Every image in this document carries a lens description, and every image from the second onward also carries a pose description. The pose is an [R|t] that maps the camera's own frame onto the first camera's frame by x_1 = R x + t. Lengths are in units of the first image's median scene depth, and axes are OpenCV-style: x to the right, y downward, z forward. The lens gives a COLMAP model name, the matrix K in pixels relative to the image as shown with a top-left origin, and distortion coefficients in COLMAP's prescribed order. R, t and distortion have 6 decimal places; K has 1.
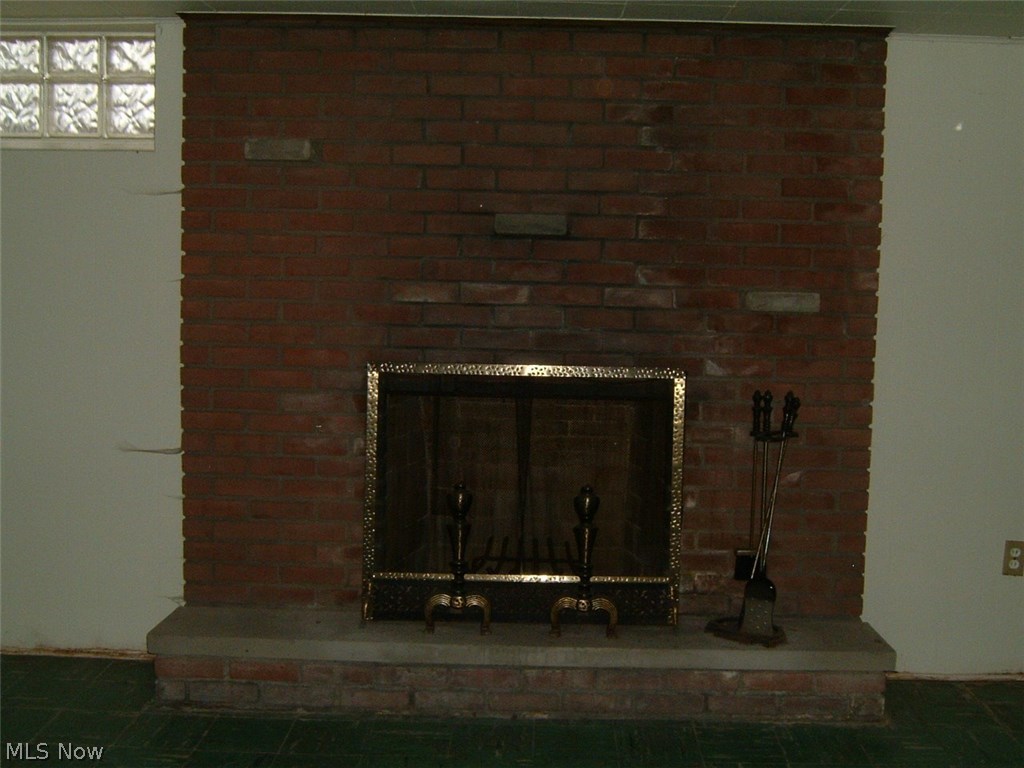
lens RADIAL K [[1129.9, 0, 512.0], [0, 1129.9, 384.0], [0, 0, 1]] dist [-0.128398, 0.134243]
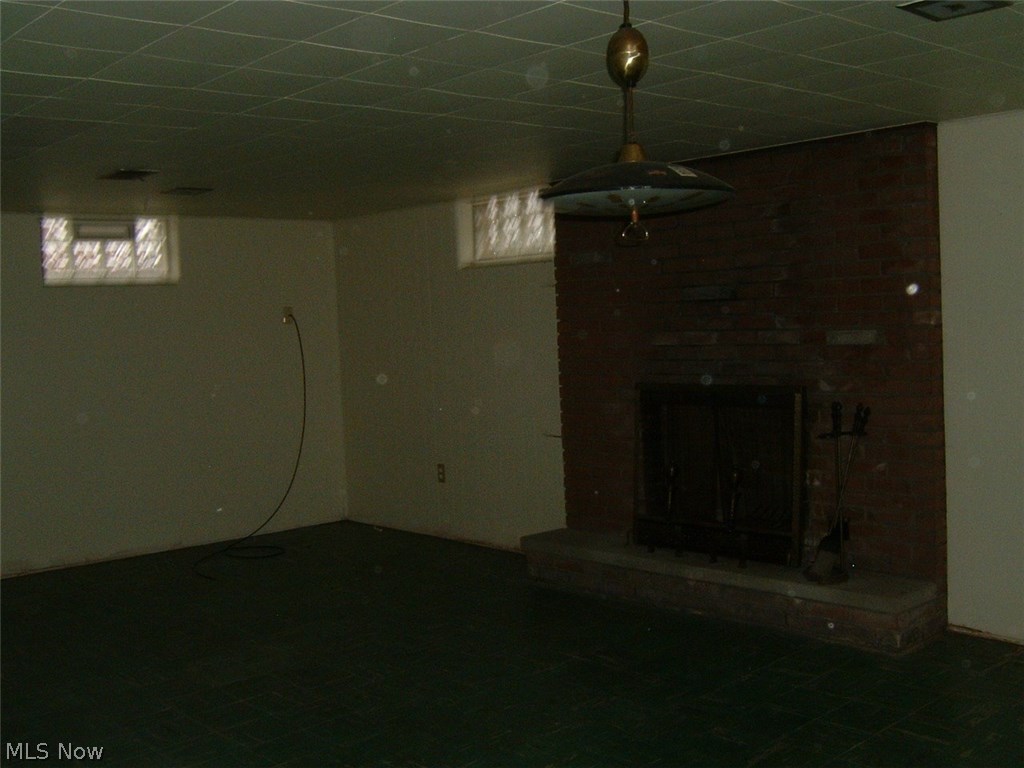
lens RADIAL K [[1129.9, 0, 512.0], [0, 1129.9, 384.0], [0, 0, 1]] dist [-0.128398, 0.134243]
pose [[0.675130, -0.007897, -0.737657, 0.945475], [0.000128, 0.999944, -0.010588, -0.001693], [0.737699, 0.007054, 0.675093, -0.222494]]
